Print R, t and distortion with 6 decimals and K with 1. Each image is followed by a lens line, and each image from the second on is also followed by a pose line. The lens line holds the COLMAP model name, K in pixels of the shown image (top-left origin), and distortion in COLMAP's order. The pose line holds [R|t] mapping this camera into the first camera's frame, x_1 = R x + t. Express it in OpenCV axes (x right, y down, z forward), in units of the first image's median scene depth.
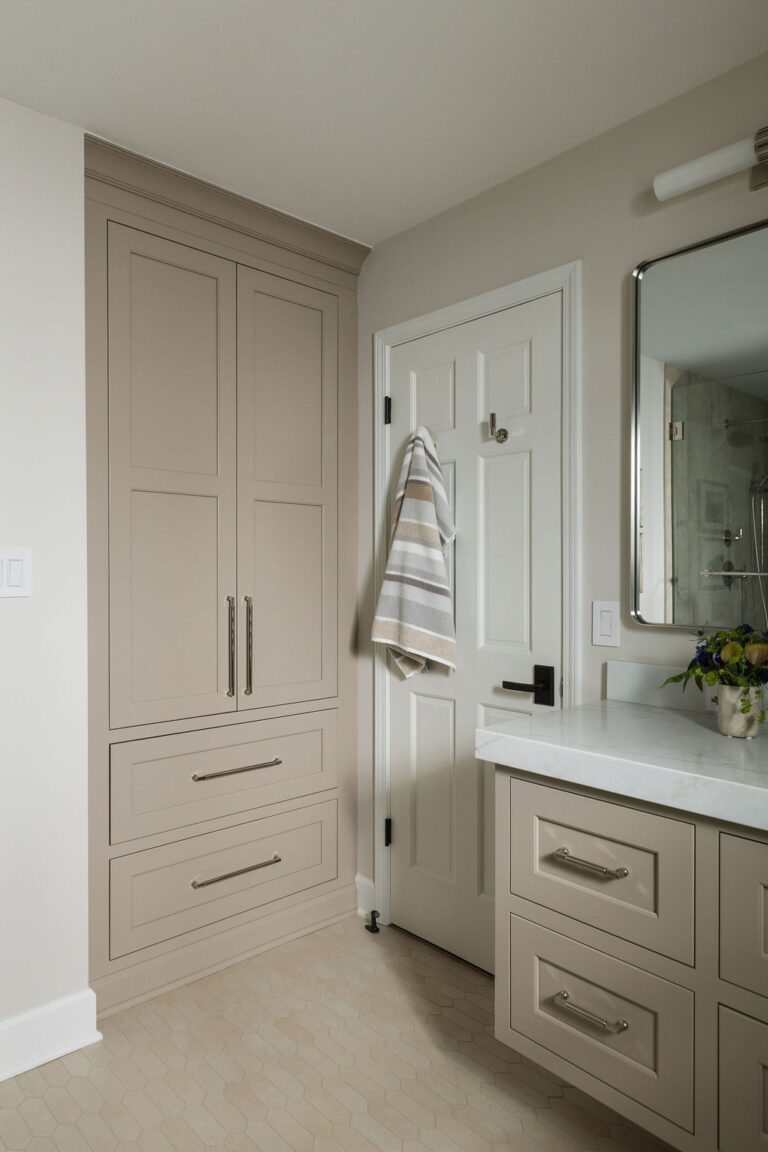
lens RADIAL K [[753.3, 0, 354.6], [0, 753.3, 583.7], [0, 0, 1]] dist [0.007311, -0.004059]
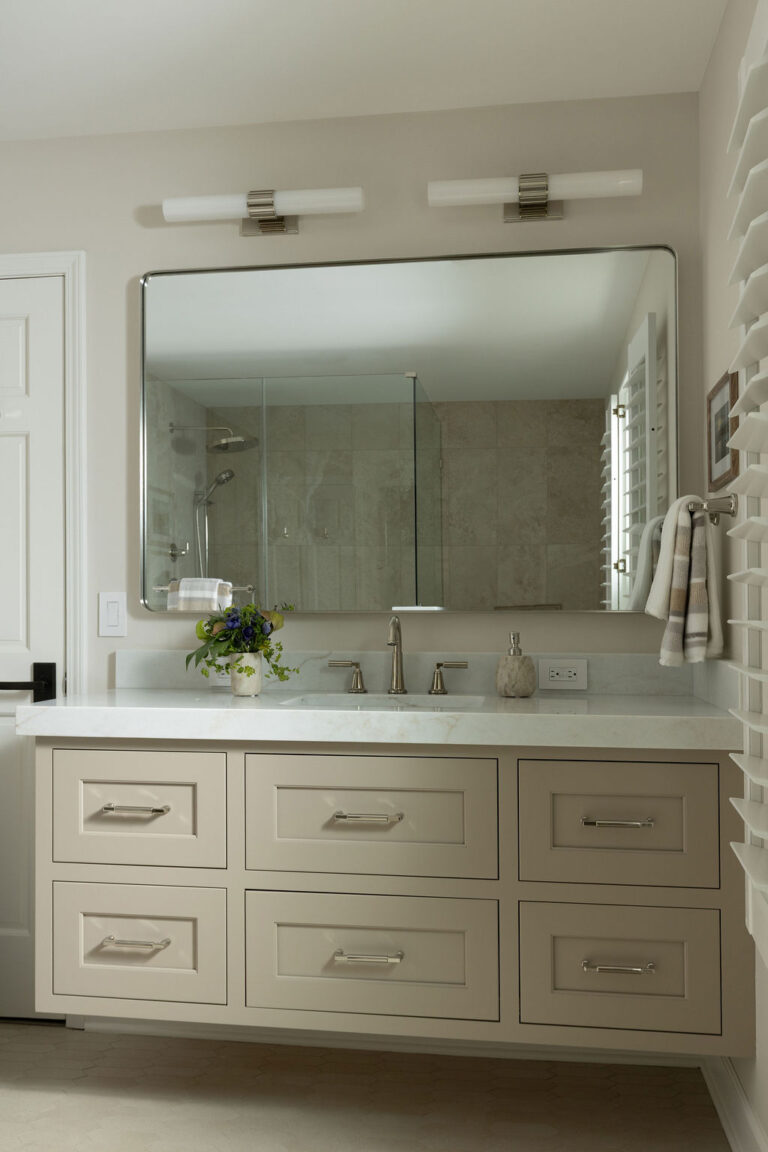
lens RADIAL K [[1104.3, 0, 401.0], [0, 1104.3, 606.0], [0, 0, 1]] dist [0.007579, -0.005888]
pose [[0.755194, 0.009620, 0.655431, -0.330837], [0.009904, 0.999611, -0.026083, 0.080309], [-0.655427, 0.026190, 0.754805, -0.357085]]
